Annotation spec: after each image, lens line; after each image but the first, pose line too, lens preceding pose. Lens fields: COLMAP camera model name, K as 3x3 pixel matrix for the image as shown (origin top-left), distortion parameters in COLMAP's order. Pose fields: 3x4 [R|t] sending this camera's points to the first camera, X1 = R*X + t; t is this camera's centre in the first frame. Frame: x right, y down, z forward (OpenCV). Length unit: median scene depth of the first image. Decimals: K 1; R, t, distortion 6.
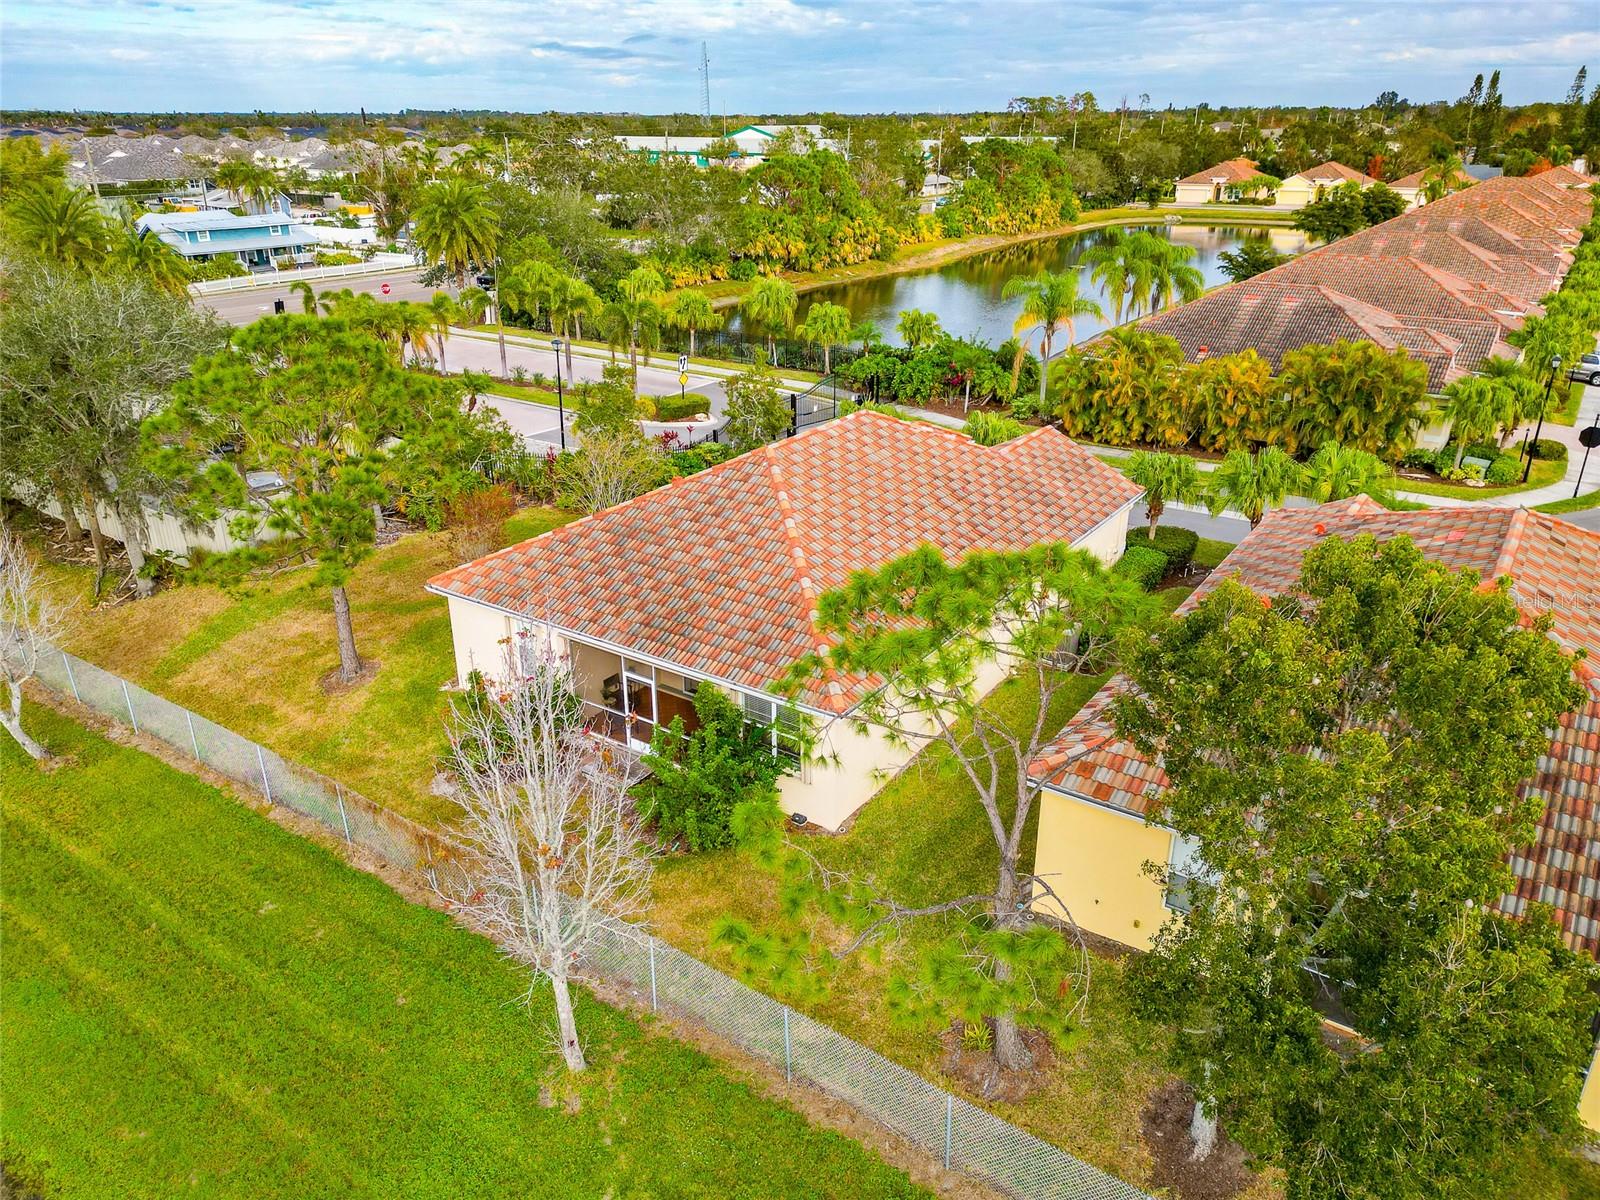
lens RADIAL K [[1131.8, 0, 800.0], [0, 1131.8, 600.0], [0, 0, 1]] dist [0.059869, -0.047871]
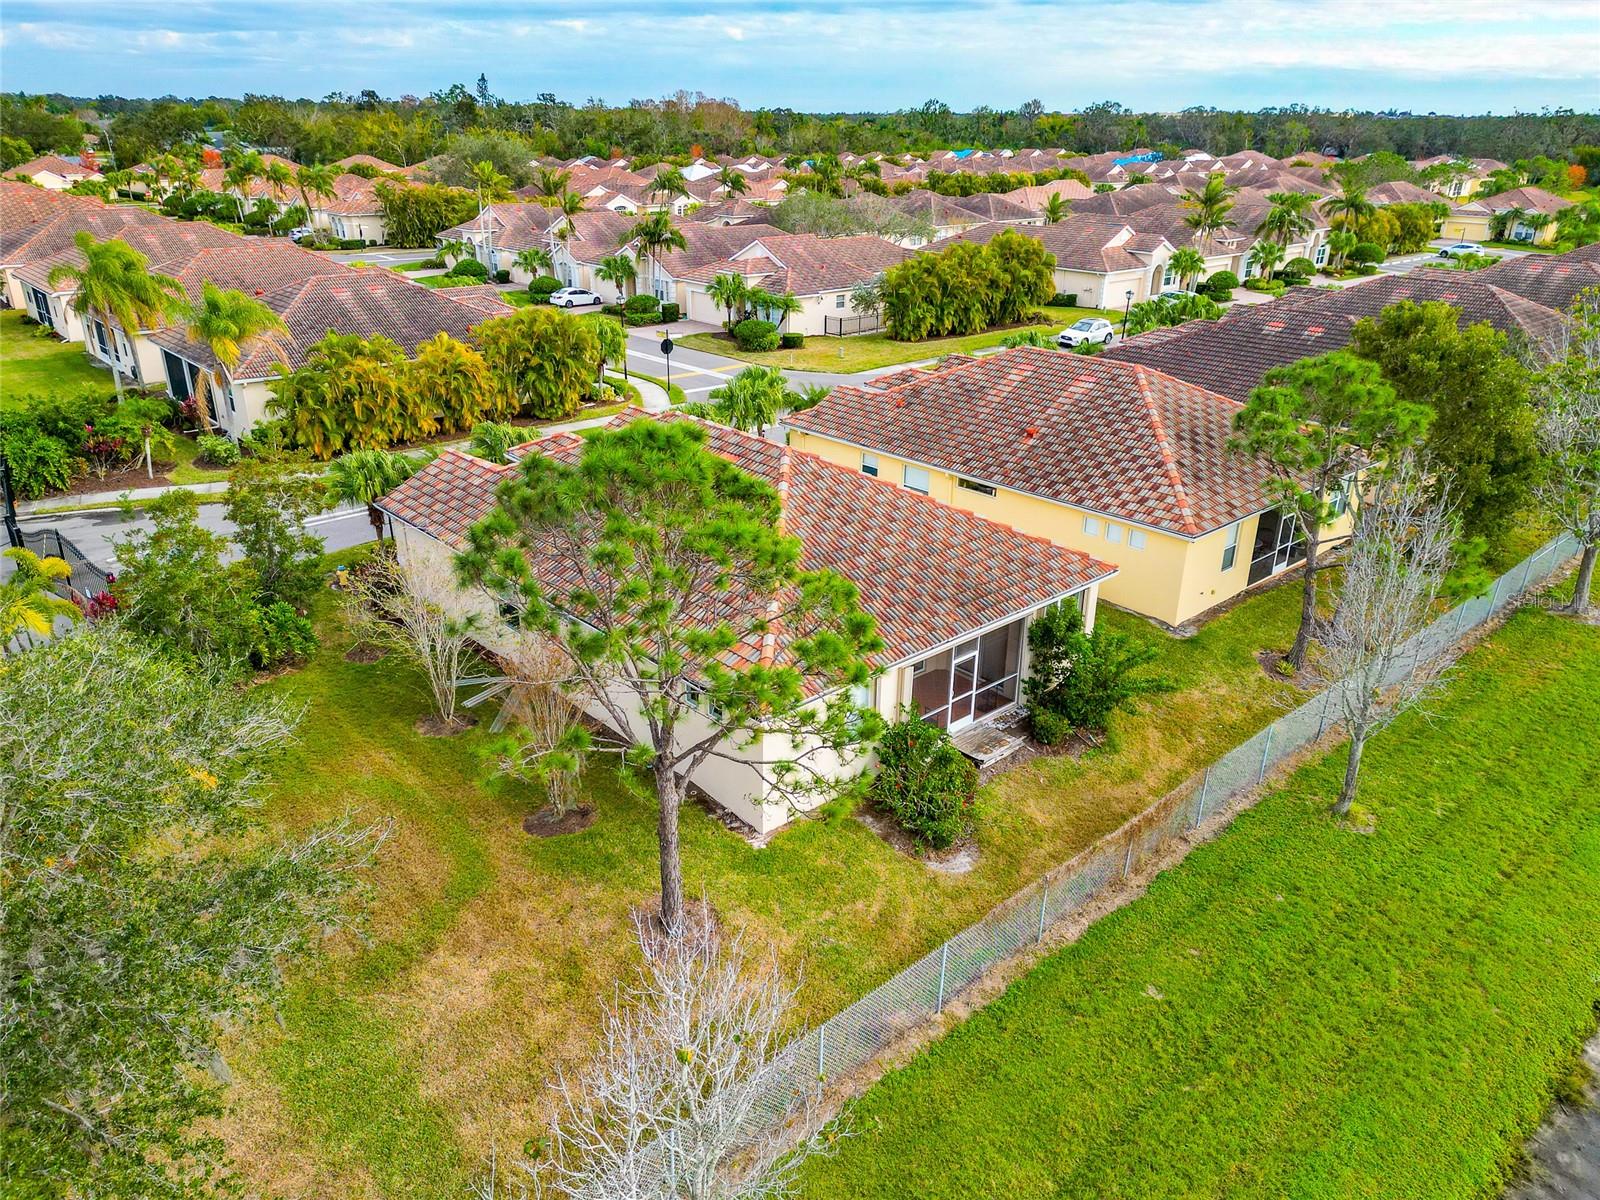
lens RADIAL K [[1116.1, 0, 783.1], [0, 1116.1, 613.9], [0, 0, 1]] dist [0.058091, -0.040591]
pose [[0.236808, -0.387805, 0.890803, -0.231357], [0.367442, 0.884529, 0.287394, -0.069238], [-0.899393, 0.259261, 0.351959, 0.166297]]
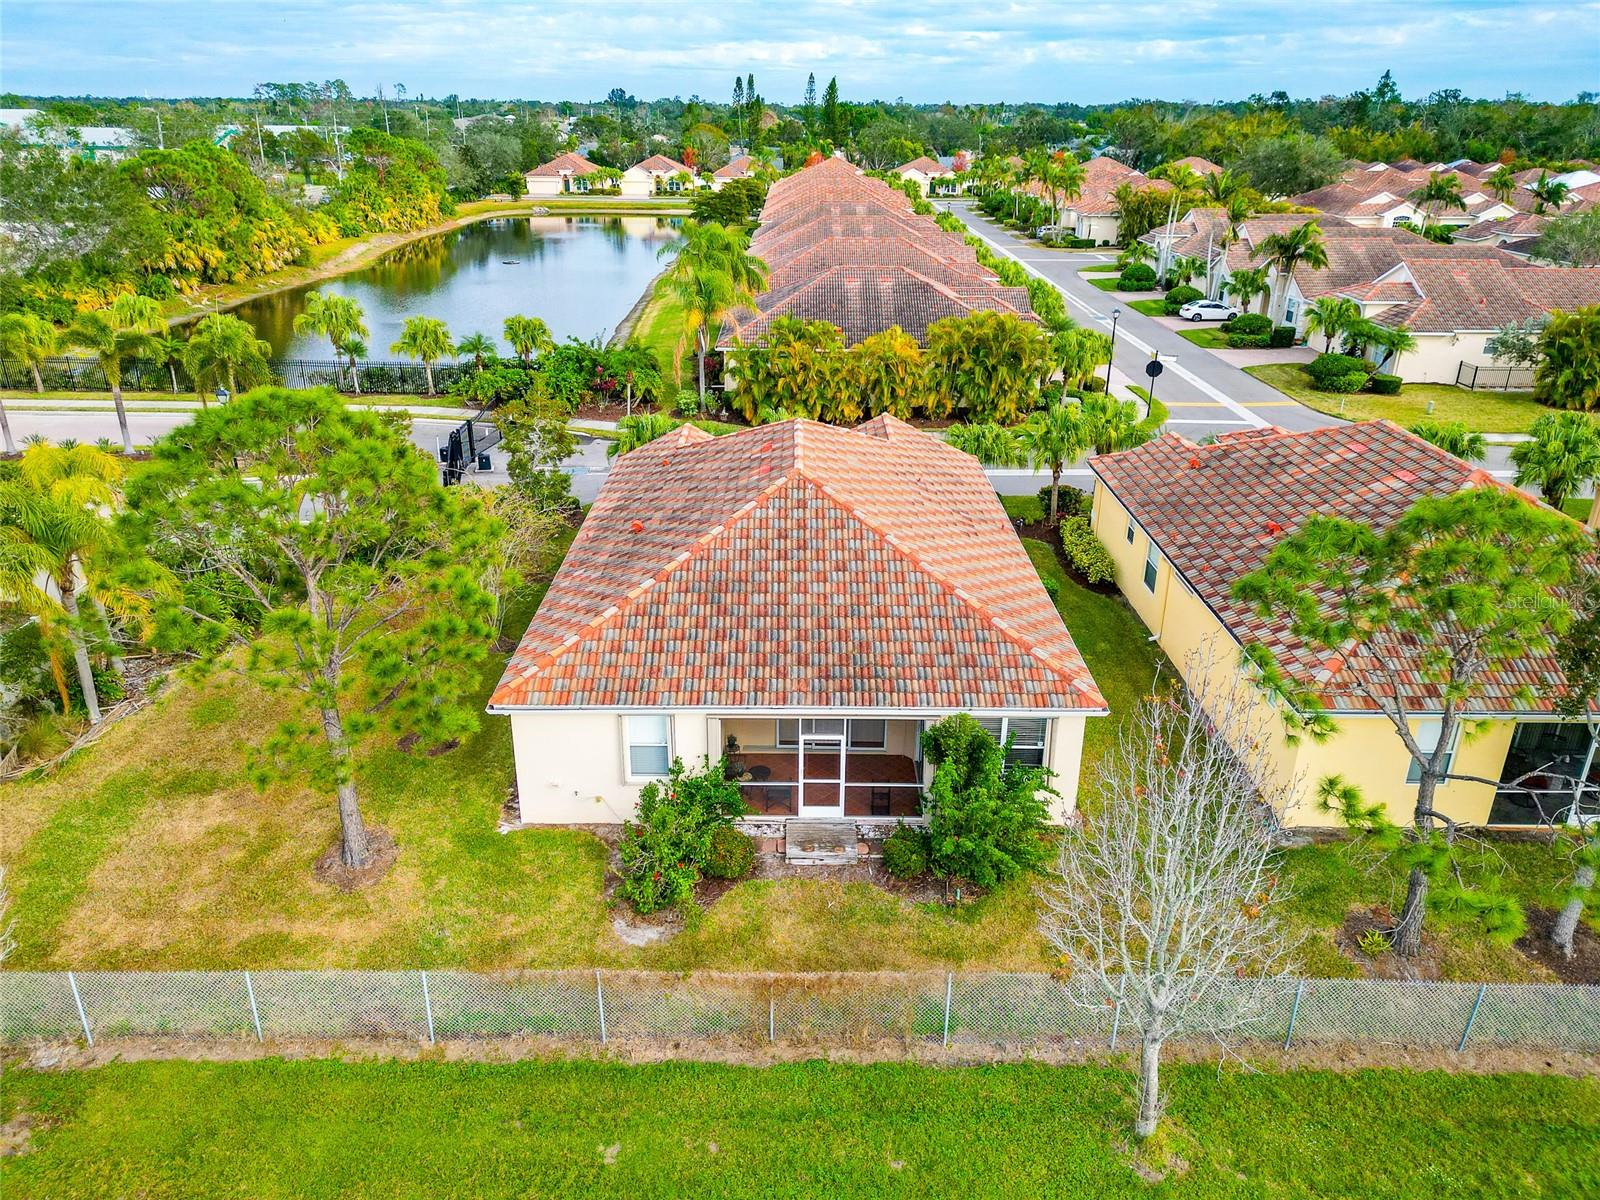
lens RADIAL K [[1131.8, 0, 800.0], [0, 1131.8, 600.0], [0, 0, 1]] dist [0.059869, -0.047871]
pose [[0.823392, -0.217726, 0.524043, -0.129670], [0.214076, 0.974414, 0.068480, -0.022204], [-0.525545, 0.055799, 0.848934, 0.050382]]
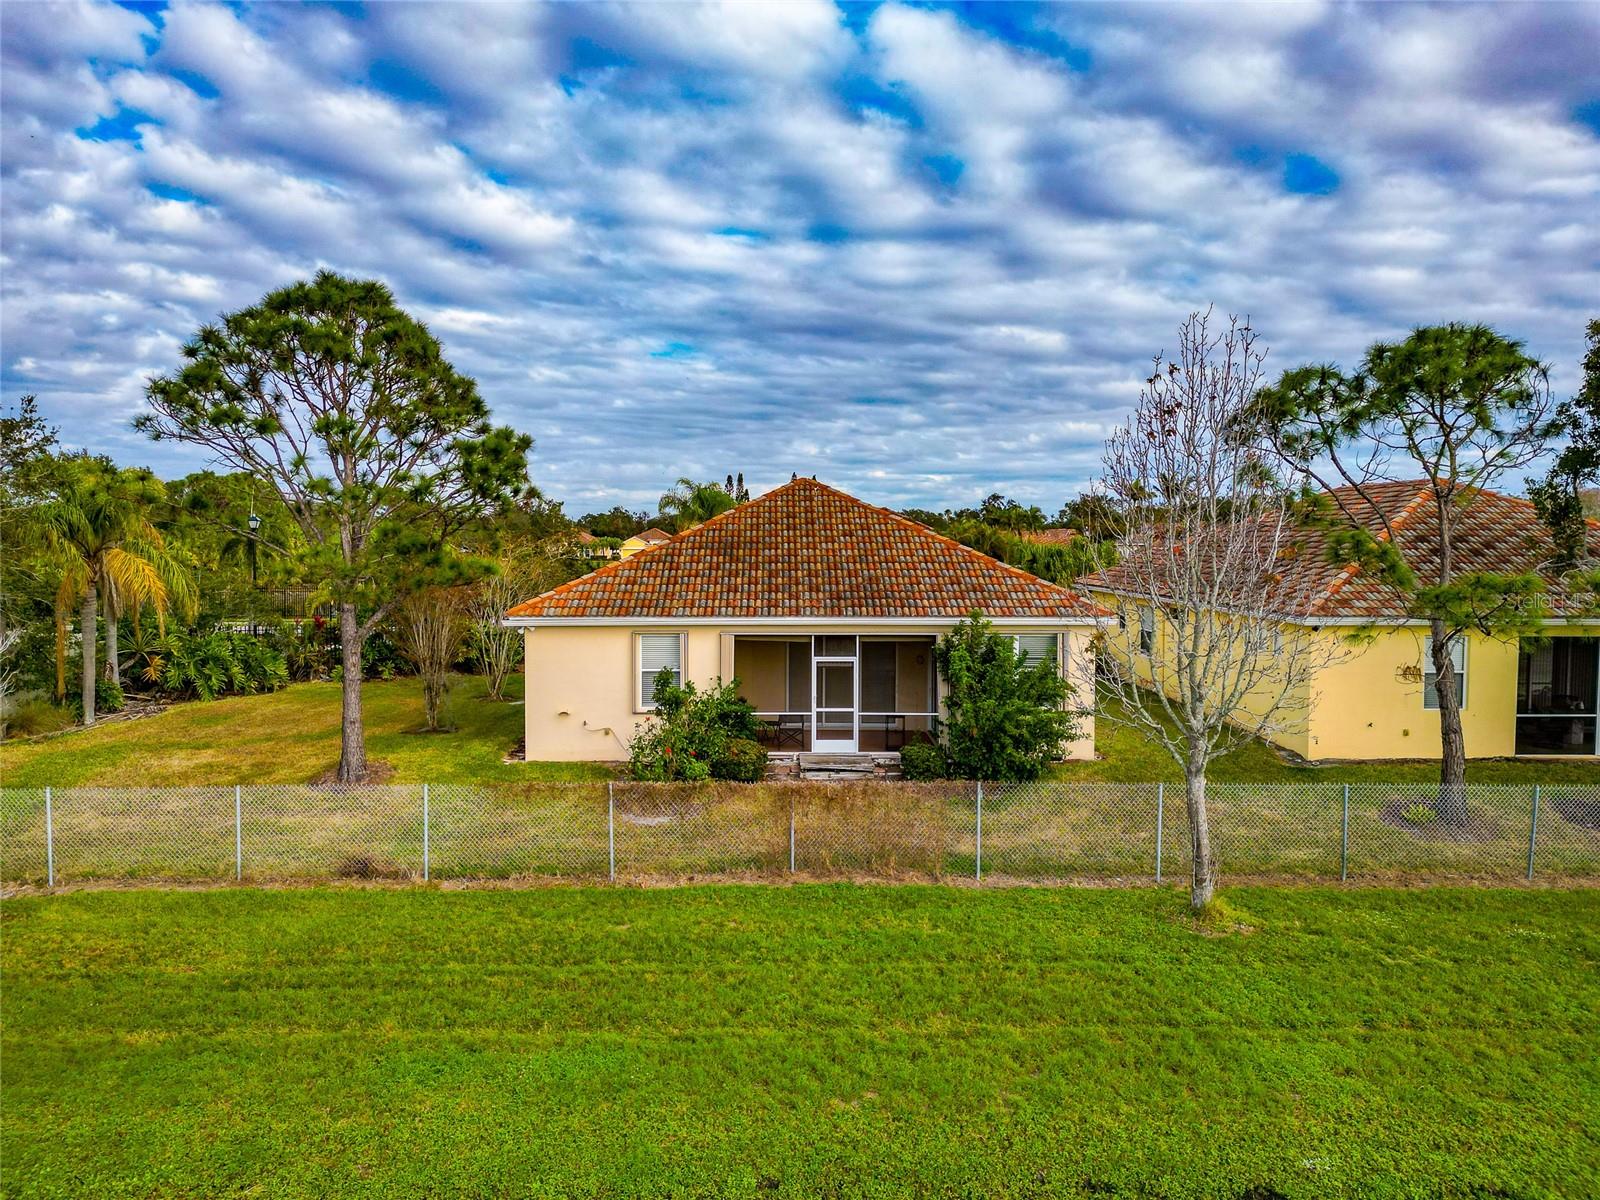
lens RADIAL K [[1131.8, 0, 800.0], [0, 1131.8, 600.0], [0, 0, 1]] dist [0.059869, -0.047871]
pose [[0.814578, -0.029512, 0.579303, -0.146757], [0.224824, 0.936701, -0.268414, 0.055603], [-0.534712, 0.348885, 0.769651, 0.064813]]
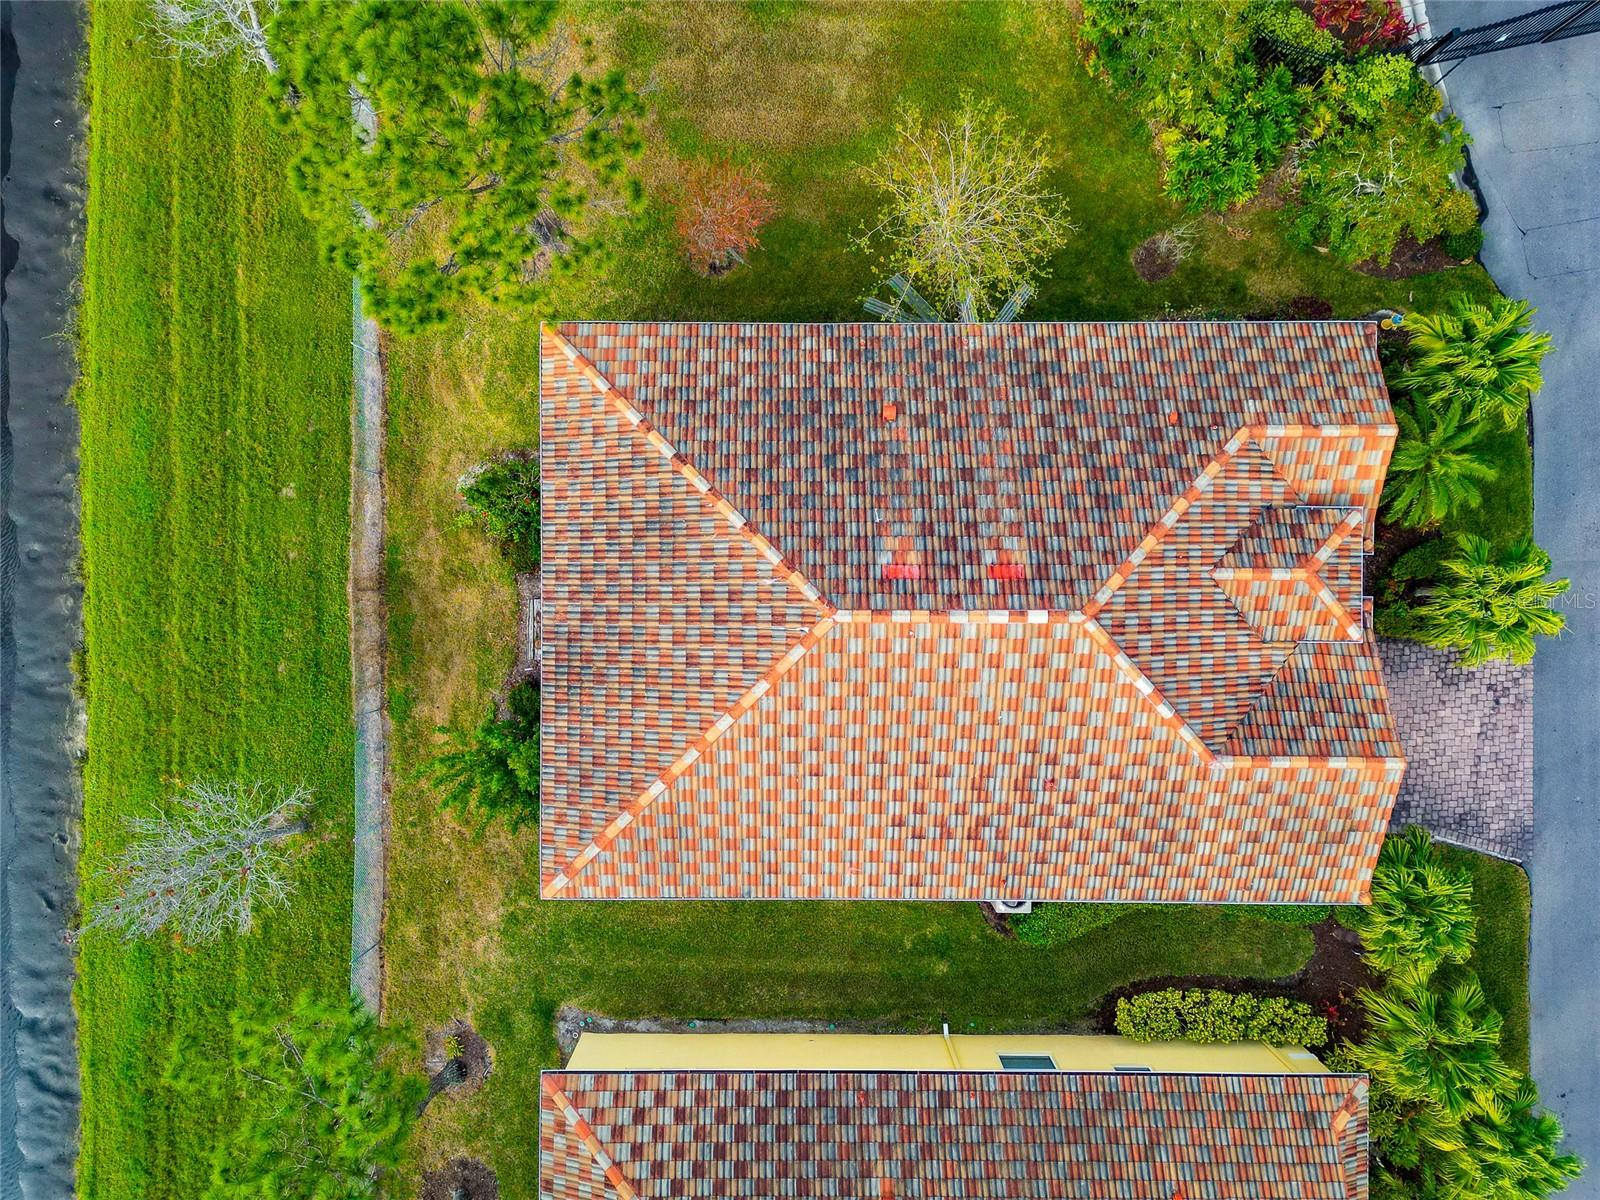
lens RADIAL K [[1131.8, 0, 800.0], [0, 1131.8, 600.0], [0, 0, 1]] dist [0.059869, -0.047871]
pose [[0.566098, 0.824257, 0.011516, -0.013664], [-0.314600, 0.203112, 0.927239, -0.194419], [0.761945, -0.528531, 0.374293, 0.170988]]
